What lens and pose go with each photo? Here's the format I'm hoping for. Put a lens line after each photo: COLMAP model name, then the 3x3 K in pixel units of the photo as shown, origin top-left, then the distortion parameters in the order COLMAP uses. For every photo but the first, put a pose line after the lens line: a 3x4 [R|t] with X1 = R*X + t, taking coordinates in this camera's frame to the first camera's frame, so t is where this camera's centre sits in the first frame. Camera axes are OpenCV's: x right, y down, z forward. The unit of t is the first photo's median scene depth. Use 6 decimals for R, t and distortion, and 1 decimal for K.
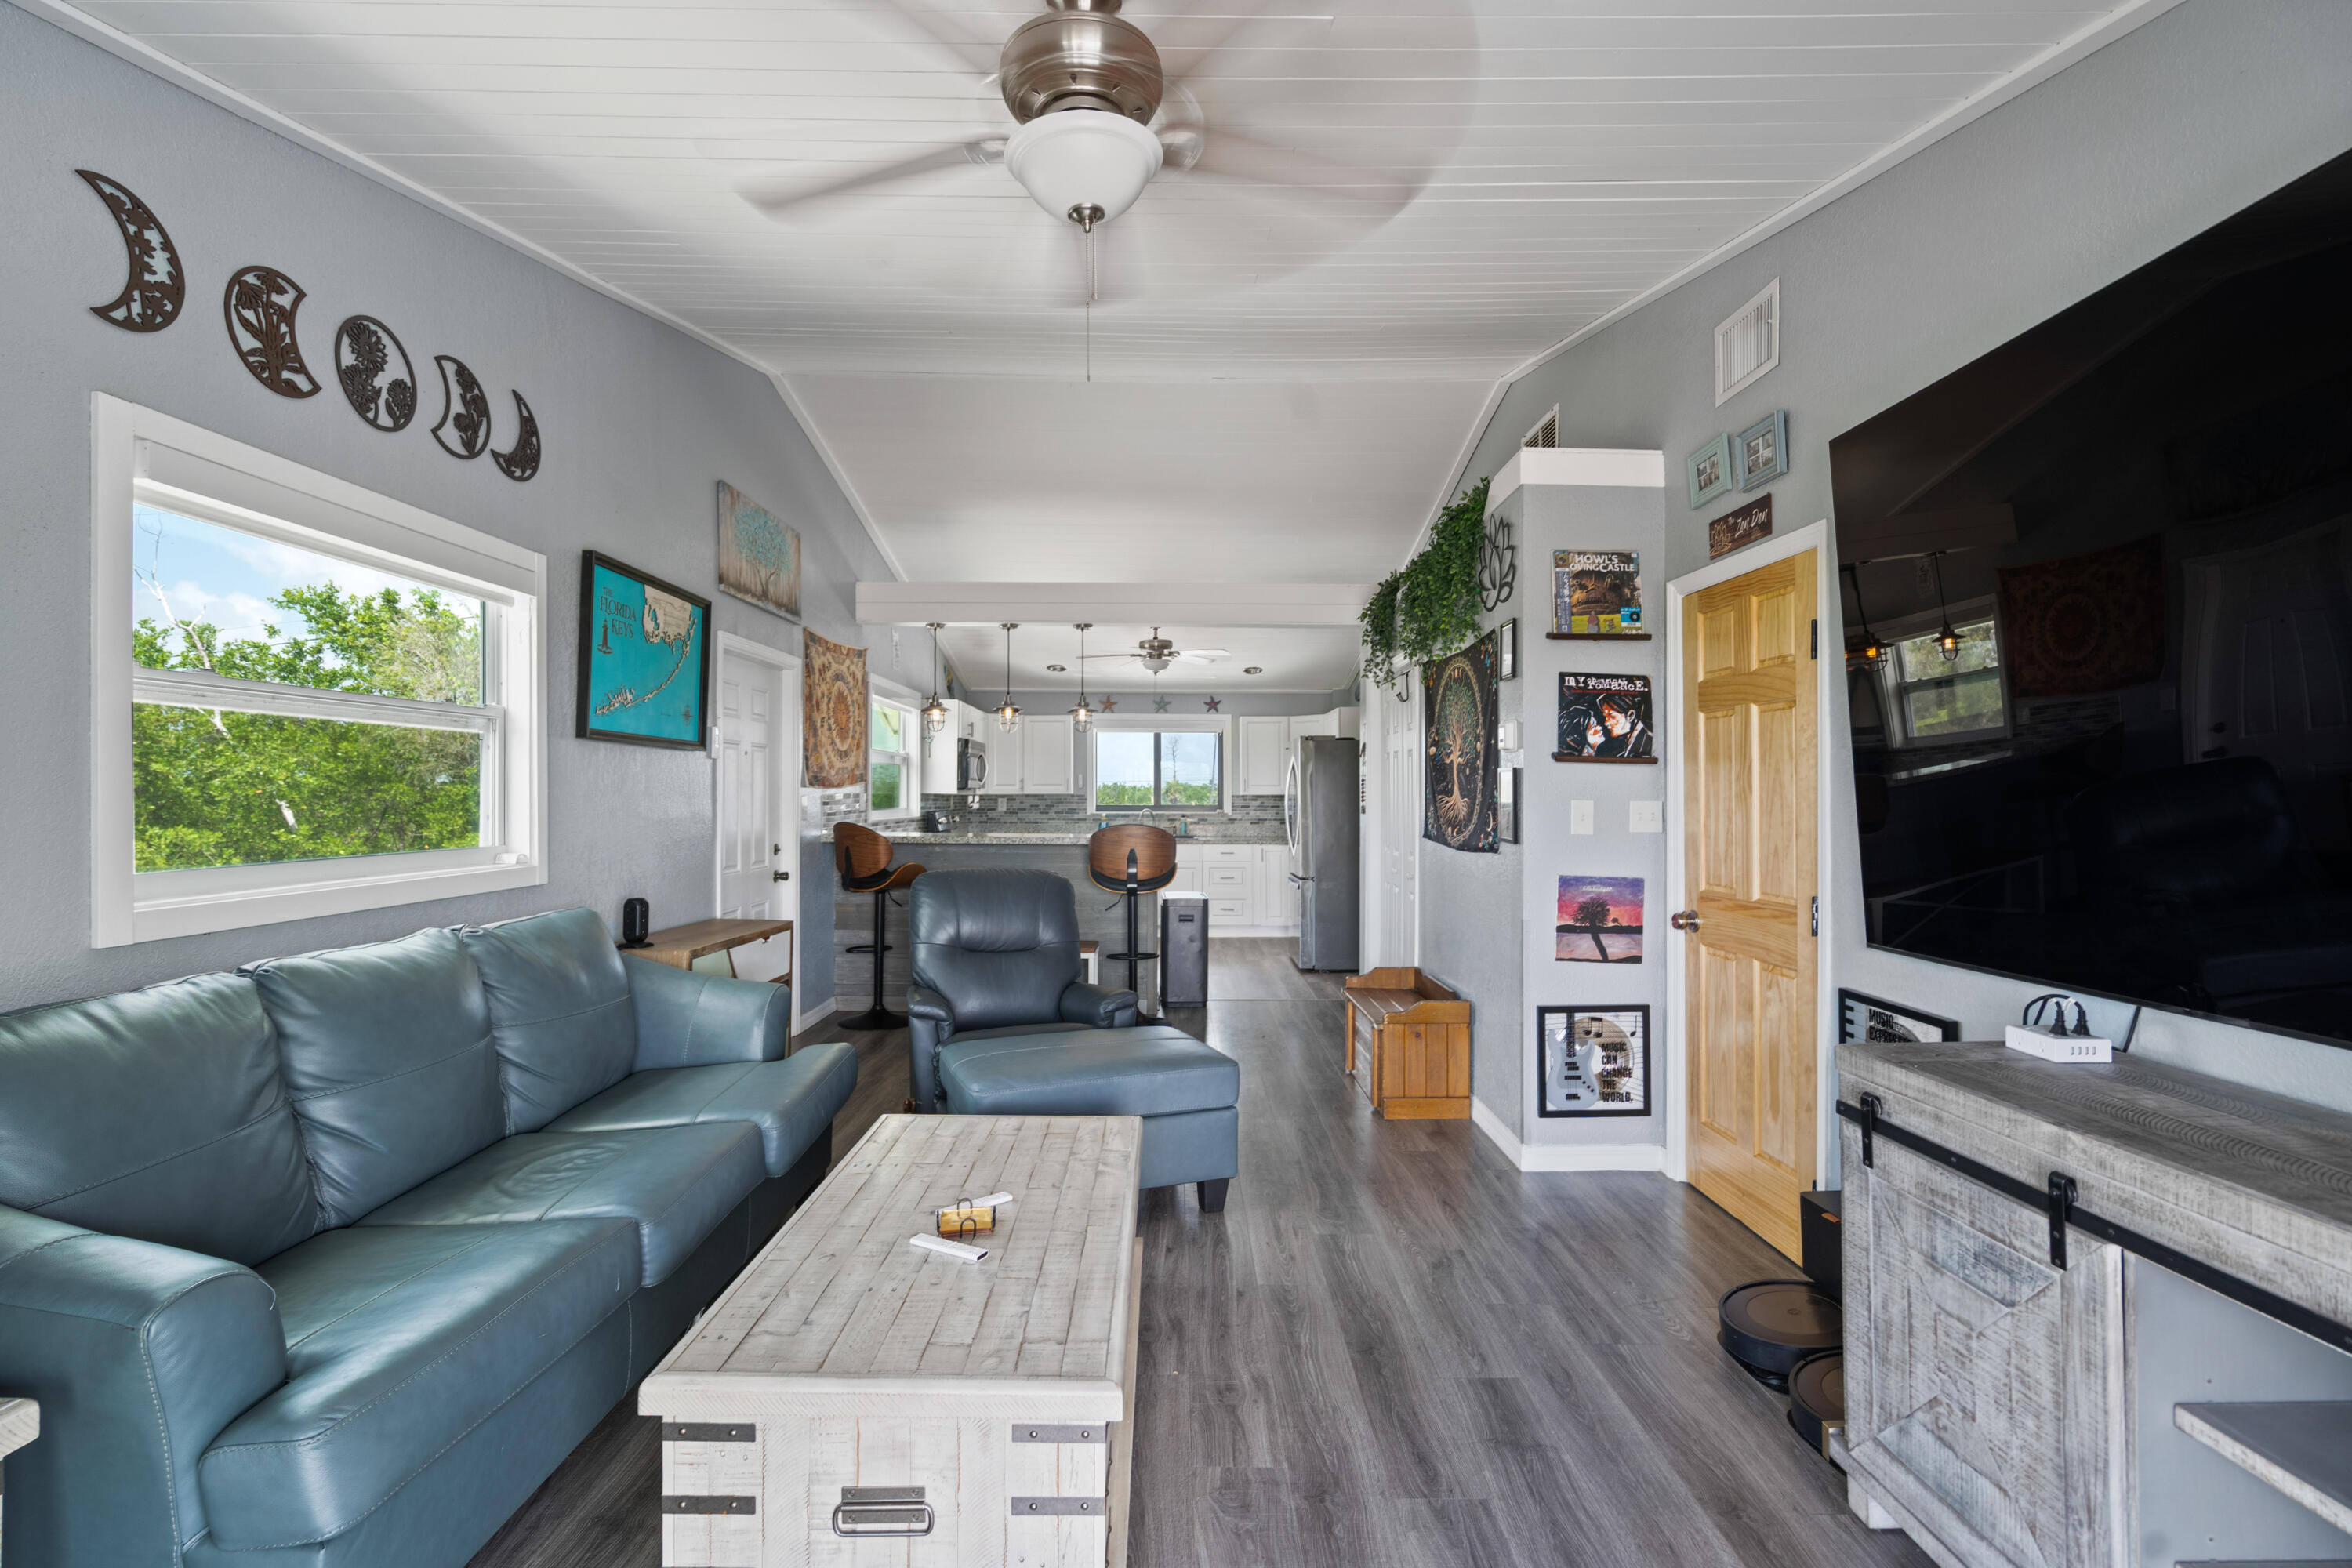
lens RADIAL K [[1074.4, 0, 1178.6], [0, 1074.4, 793.3], [0, 0, 1]] dist [-0.009029, 0.002911]
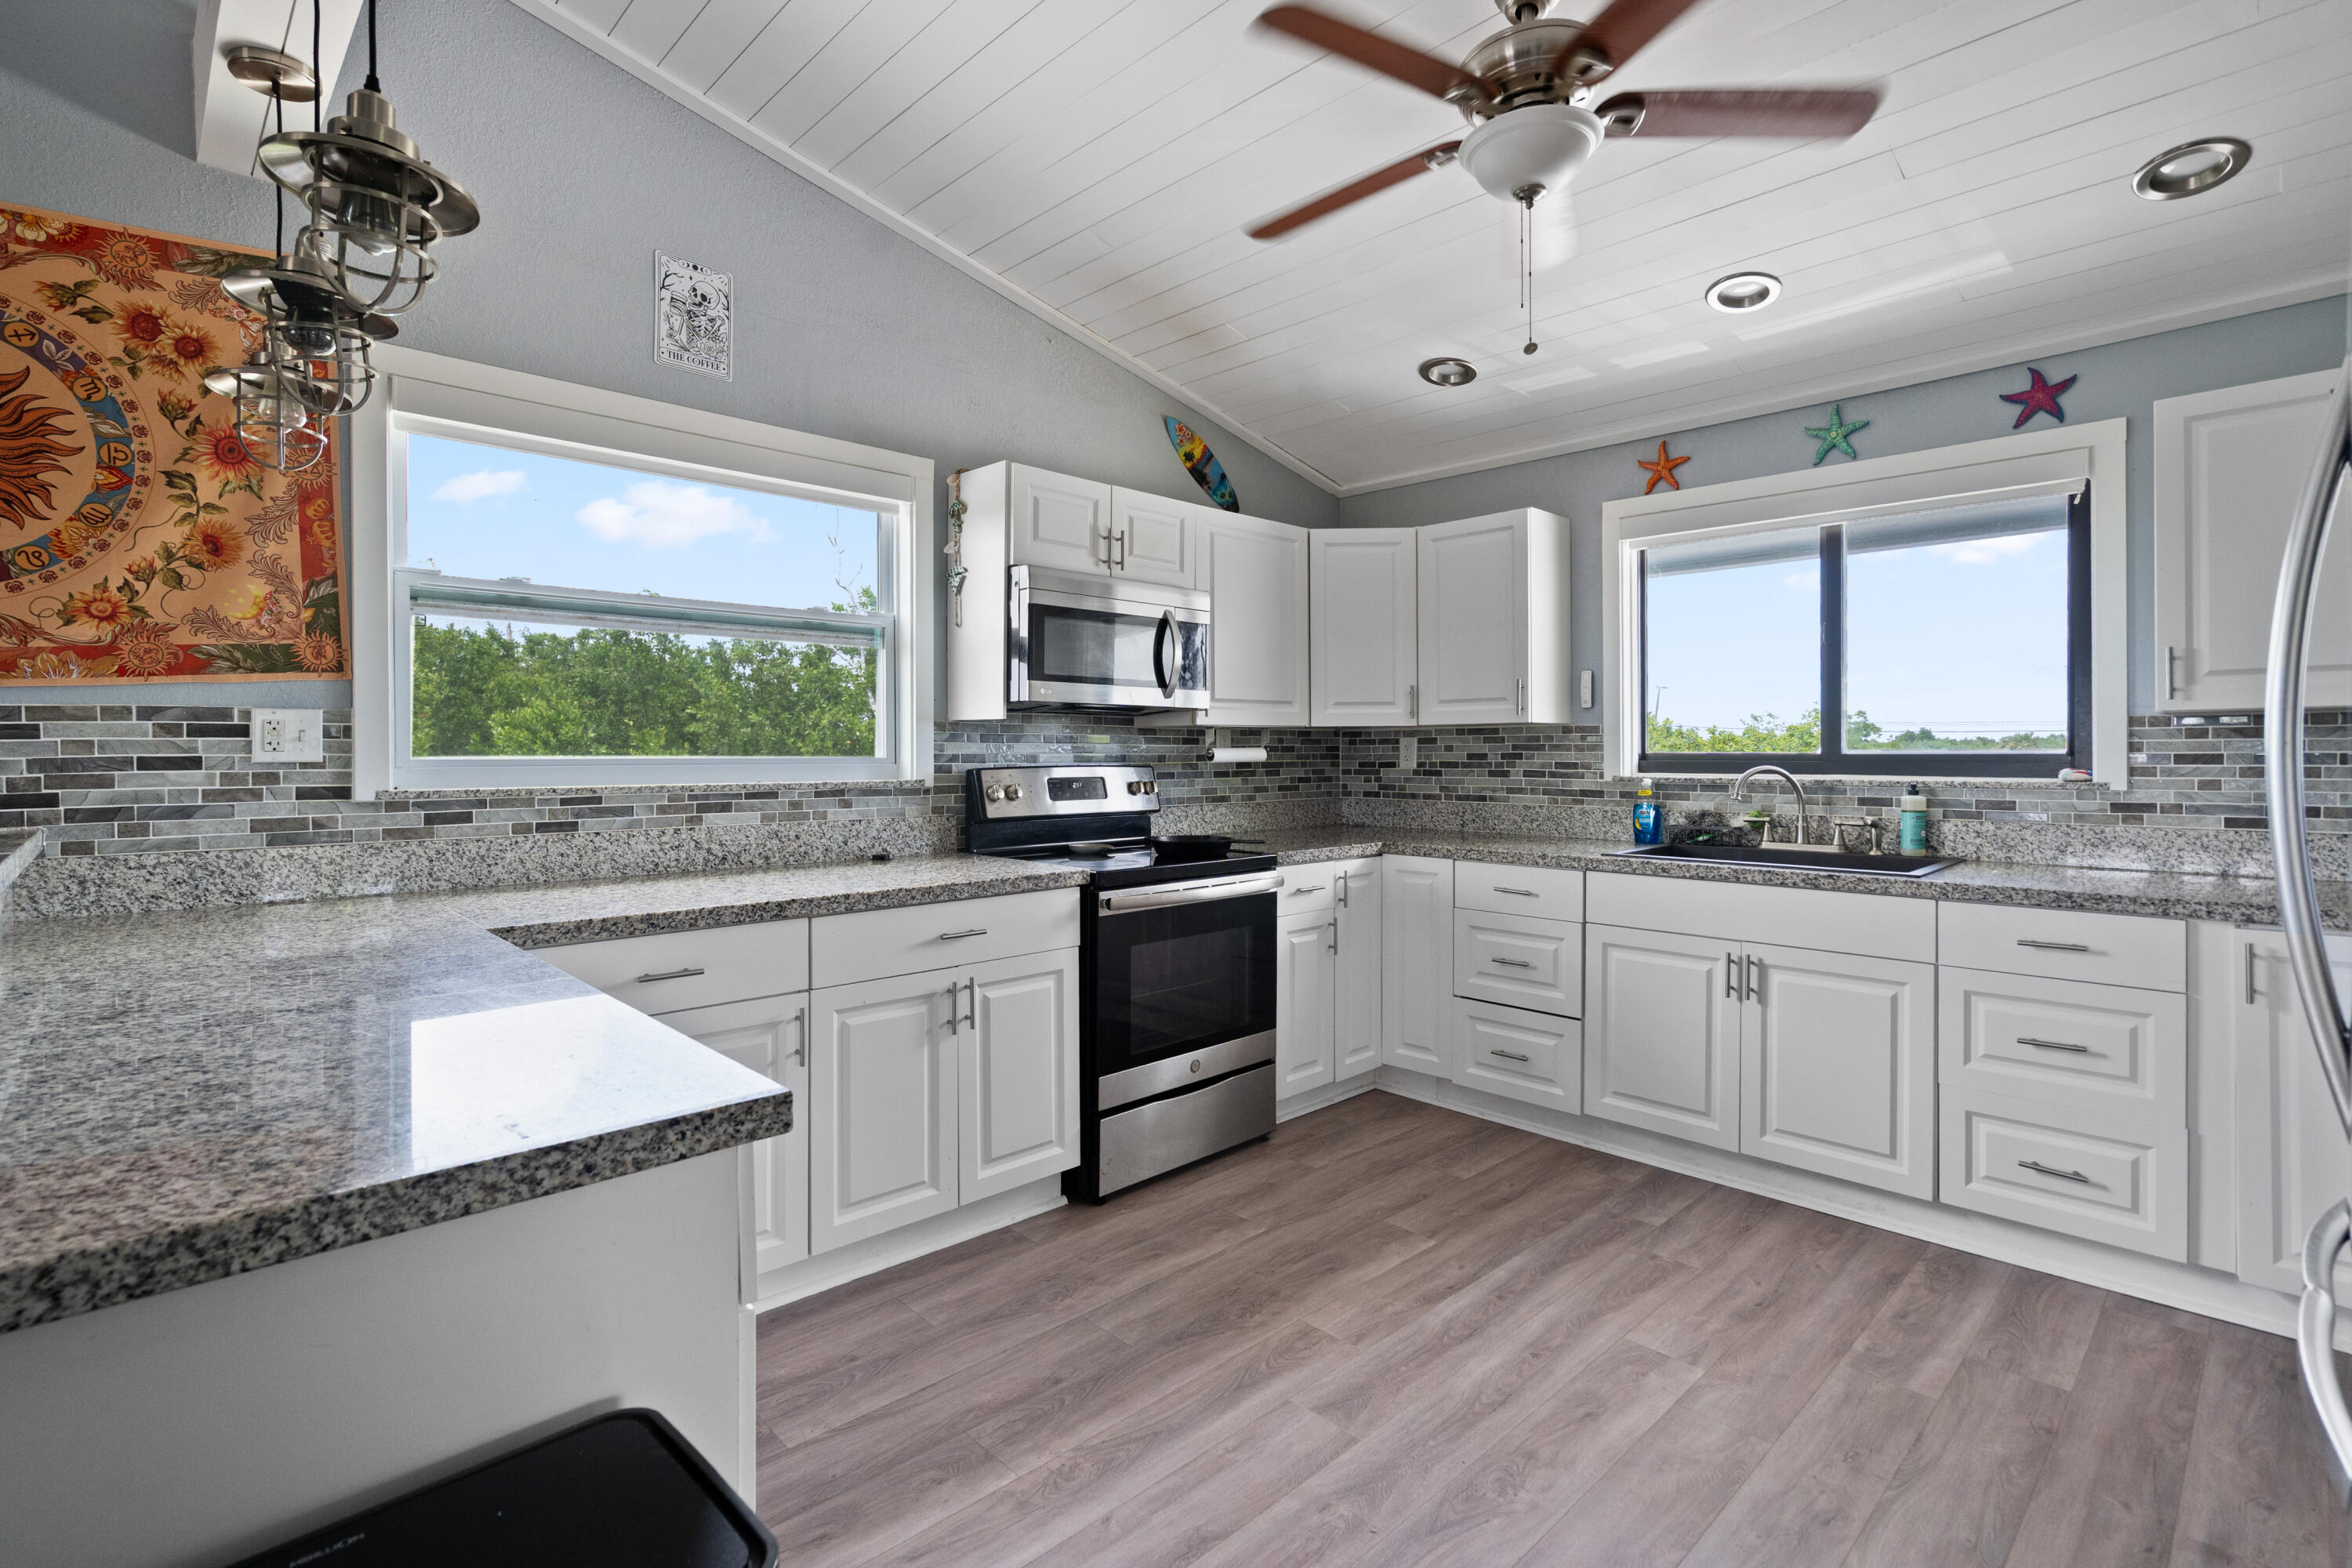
lens RADIAL K [[1074.4, 0, 1188.6], [0, 1074.4, 763.5], [0, 0, 1]] dist [-0.009029, 0.002911]
pose [[0.687923, 0.004692, -0.725768, 0.251178], [0.004673, 0.999930, 0.010894, 0.029319], [0.725768, -0.010886, 0.687853, 1.975563]]
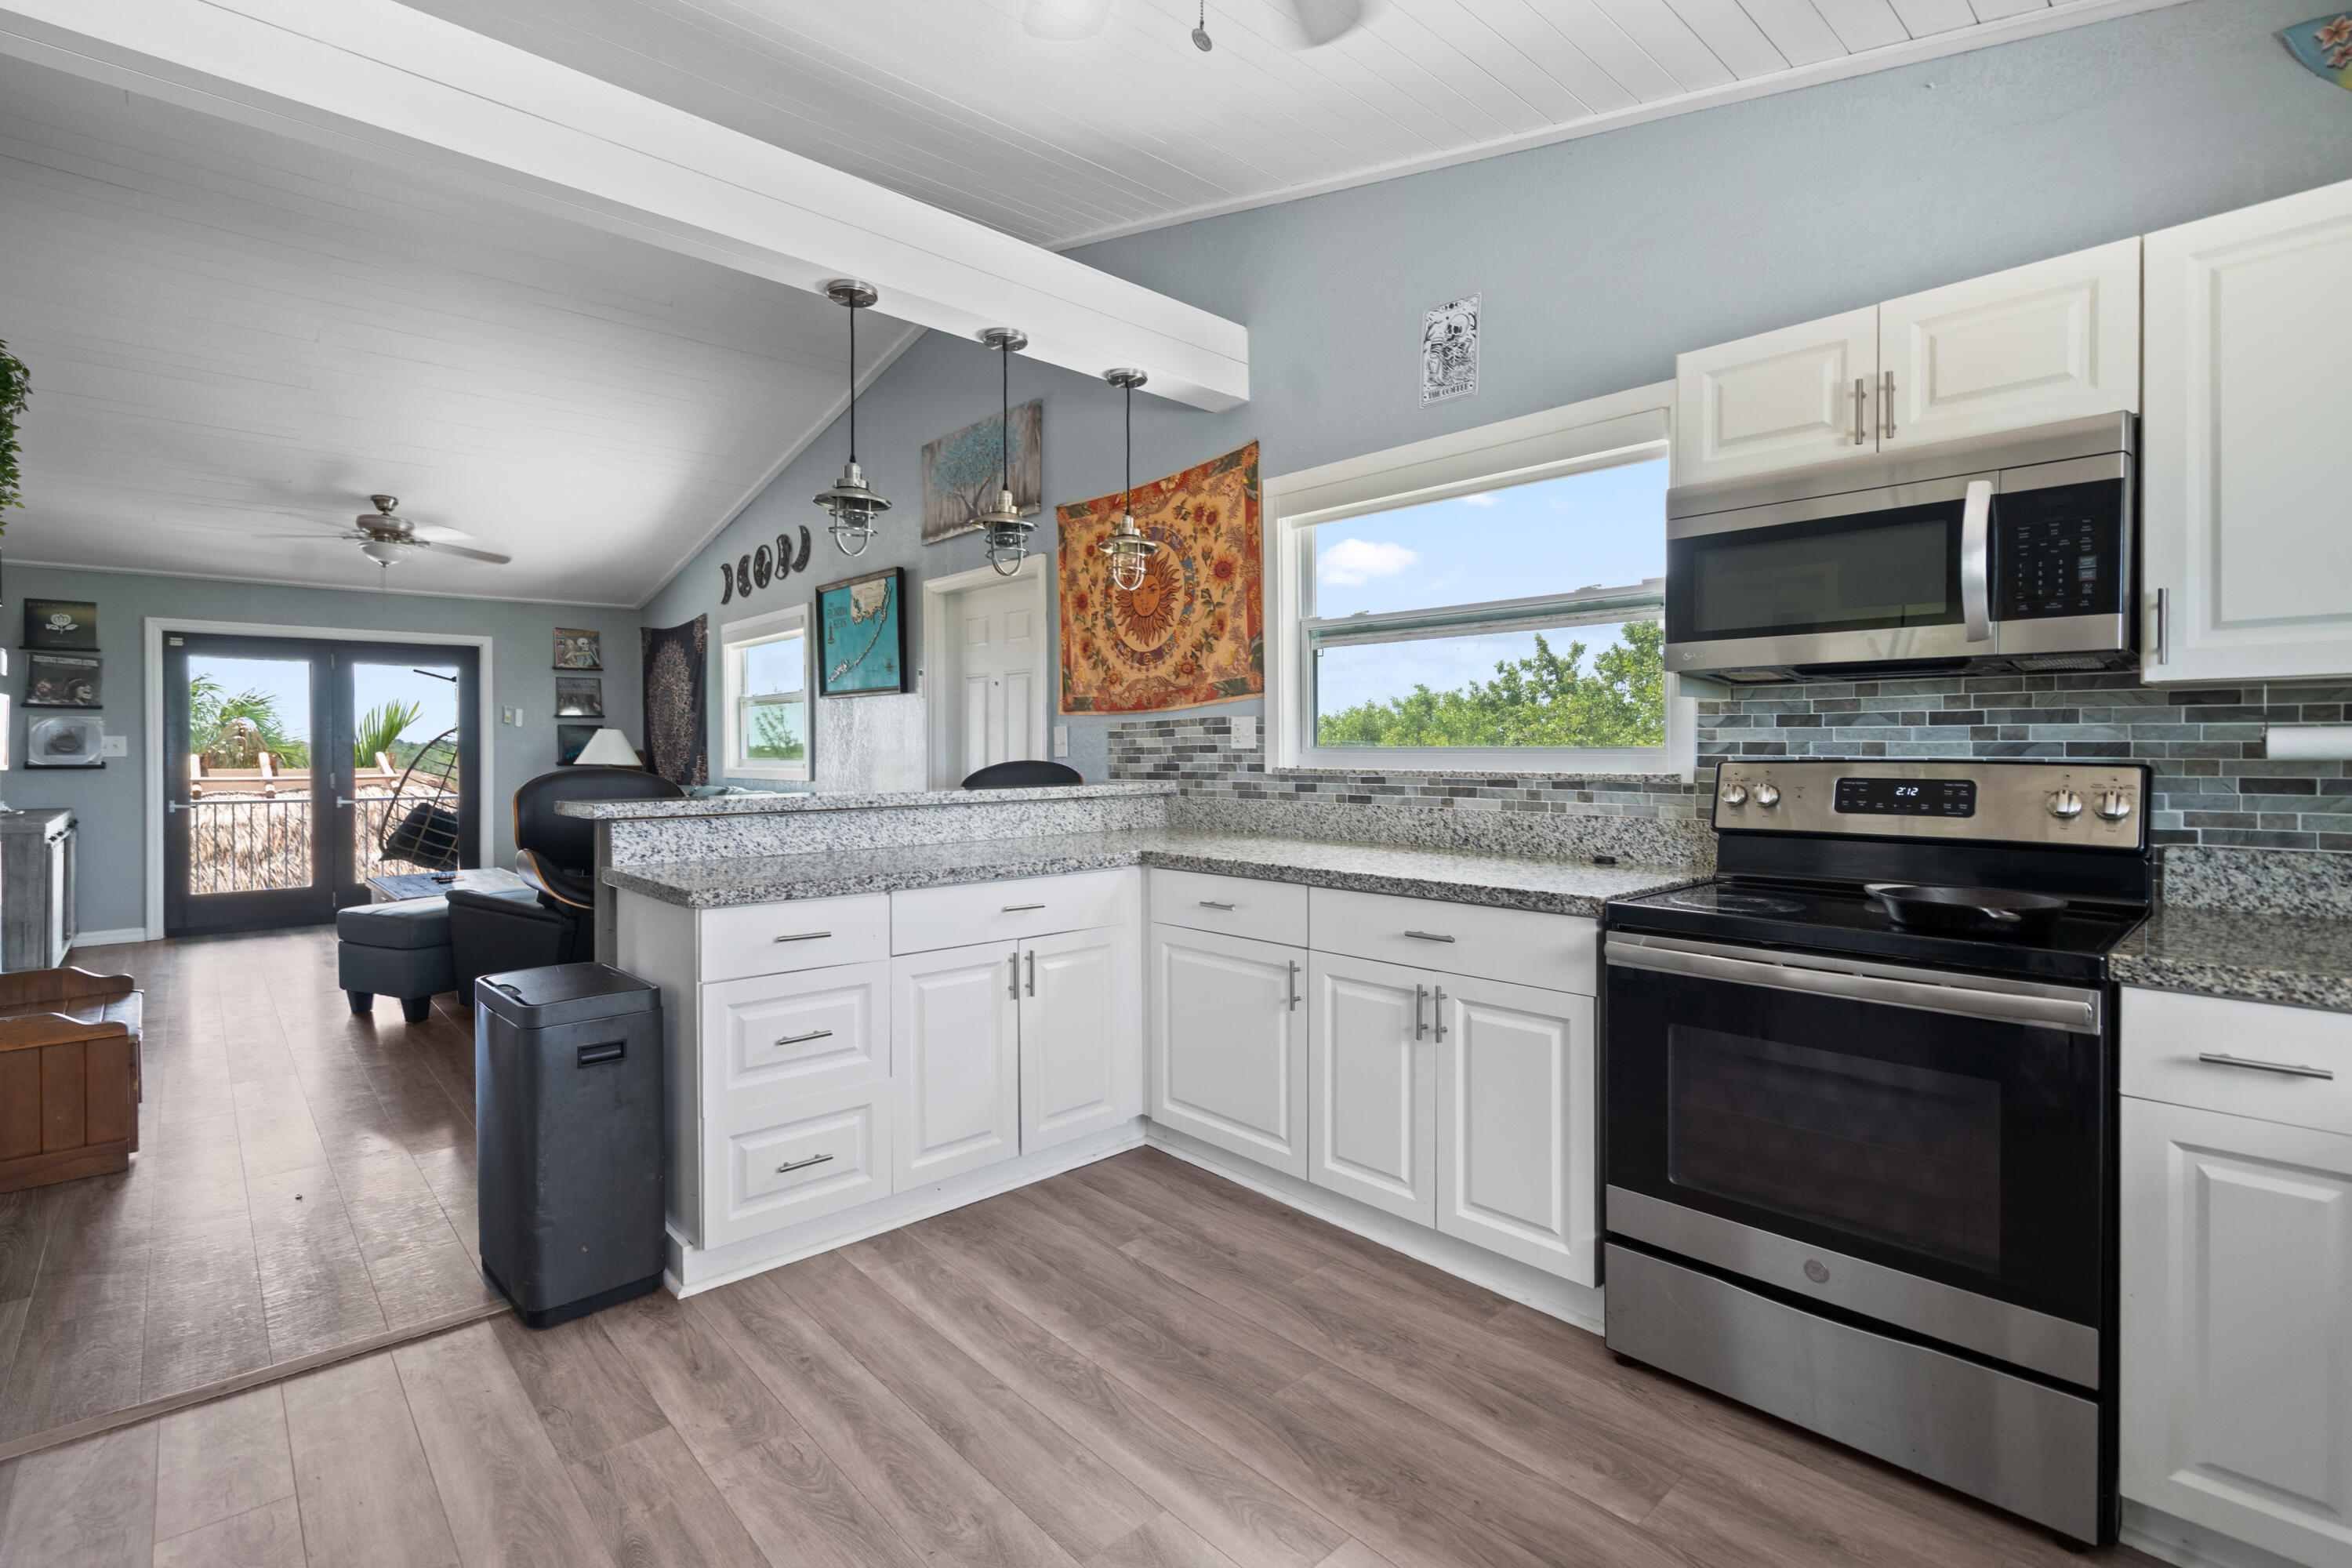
lens RADIAL K [[1074.4, 0, 1161.7], [0, 1074.4, 759.7], [0, 0, 1]] dist [-0.009029, 0.002911]
pose [[-0.743349, 0.006908, -0.668869, 0.192856], [0.002477, 0.999968, 0.007575, 0.035884], [0.668900, 0.003974, -0.743342, 2.777990]]
